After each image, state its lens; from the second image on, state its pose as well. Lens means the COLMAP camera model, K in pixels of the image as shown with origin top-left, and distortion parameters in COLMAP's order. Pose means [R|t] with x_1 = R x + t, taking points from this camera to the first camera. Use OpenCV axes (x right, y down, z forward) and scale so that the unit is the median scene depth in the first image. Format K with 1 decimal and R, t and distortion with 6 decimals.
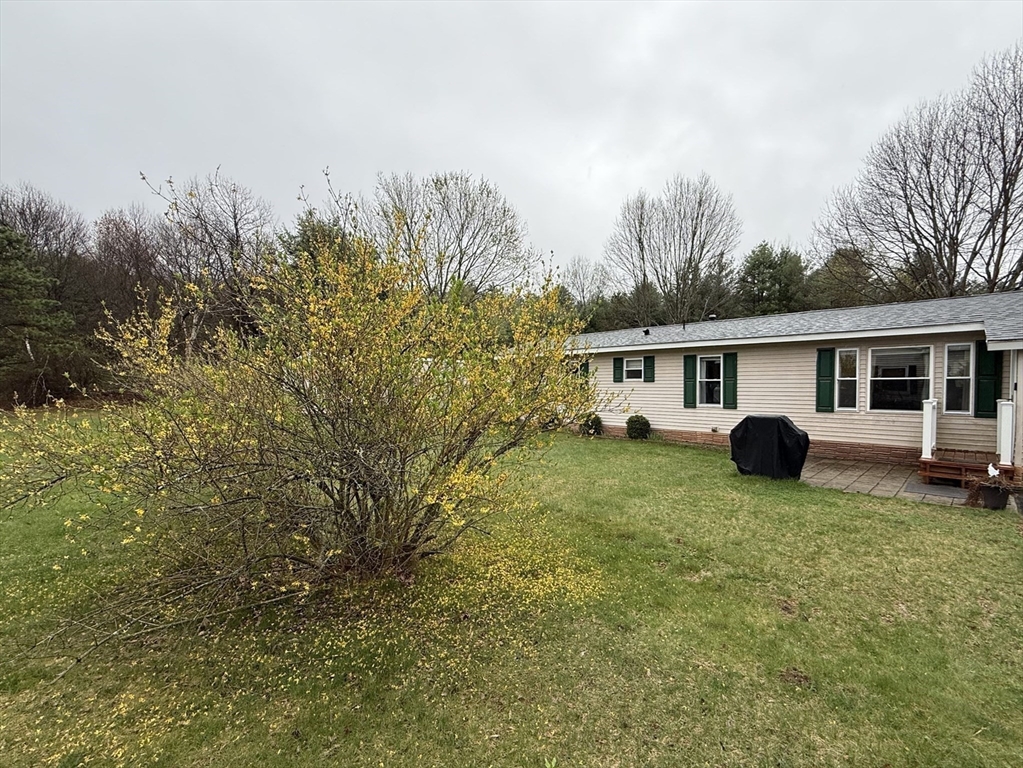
lens RADIAL K [[413.8, 0, 581.5], [0, 413.8, 399.7], [0, 0, 1]] dist [0.001110, -0.000131]
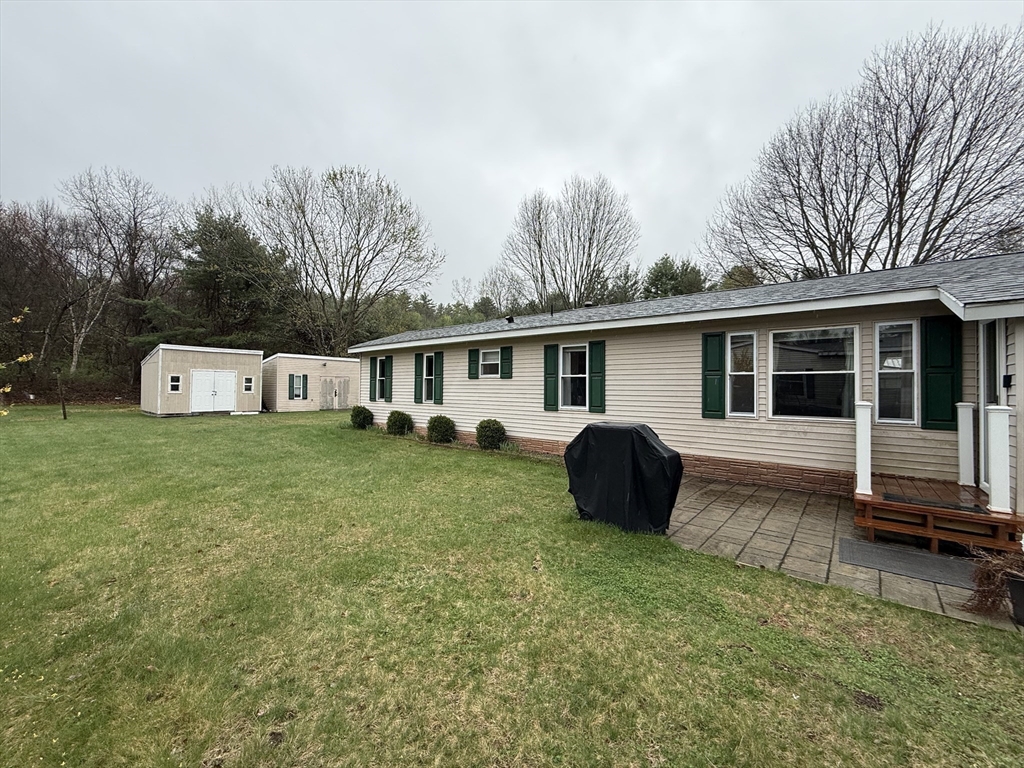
lens RADIAL K [[406.6, 0, 510.1], [0, 406.6, 381.4], [0, 0, 1]] dist [0.001419, 0.000197]
pose [[0.998794, 0.012527, 0.047481, 0.161156], [-0.010164, 0.998714, -0.049679, 0.003467], [-0.048042, 0.049136, 0.997636, 0.245382]]
